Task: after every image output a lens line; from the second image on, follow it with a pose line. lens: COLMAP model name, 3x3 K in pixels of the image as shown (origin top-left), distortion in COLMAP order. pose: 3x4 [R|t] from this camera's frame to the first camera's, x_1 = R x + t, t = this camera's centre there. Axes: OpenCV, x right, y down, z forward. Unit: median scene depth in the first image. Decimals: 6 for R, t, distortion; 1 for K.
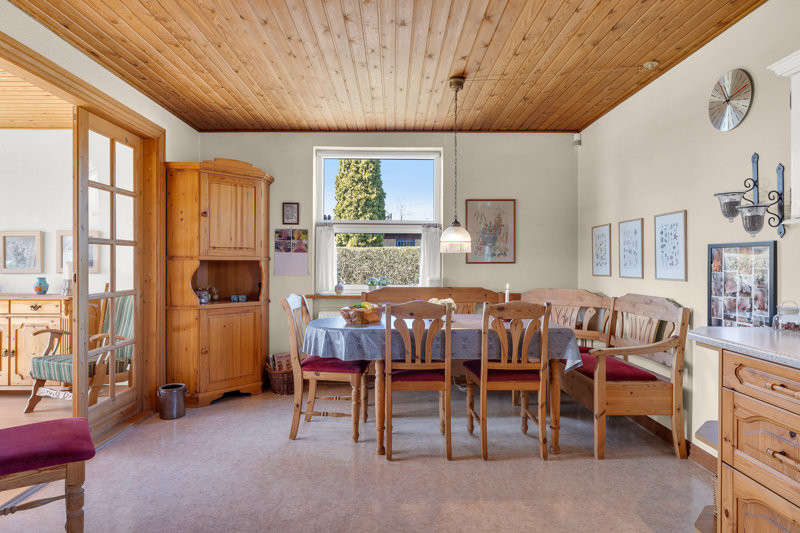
lens RADIAL K [[484.8, 0, 403.3], [0, 484.8, 266.2], [0, 0, 1]] dist [0.006783, 0.000678]
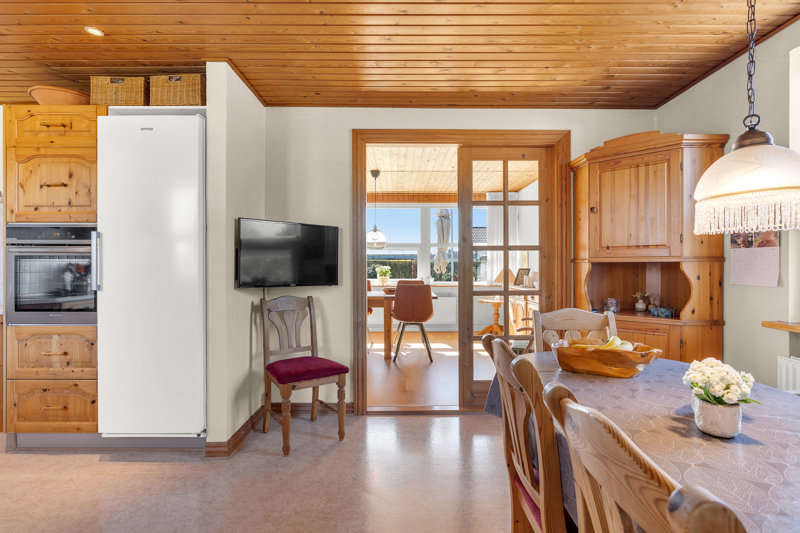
lens RADIAL K [[418.3, 0, 399.2], [0, 418.3, 264.2], [0, 0, 1]] dist [0.013453, -0.000419]
pose [[-0.020400, -0.013908, -0.999695, 0.358162], [-0.009223, 0.999863, -0.013722, 0.004424], [0.999749, 0.008940, -0.020525, 0.669807]]
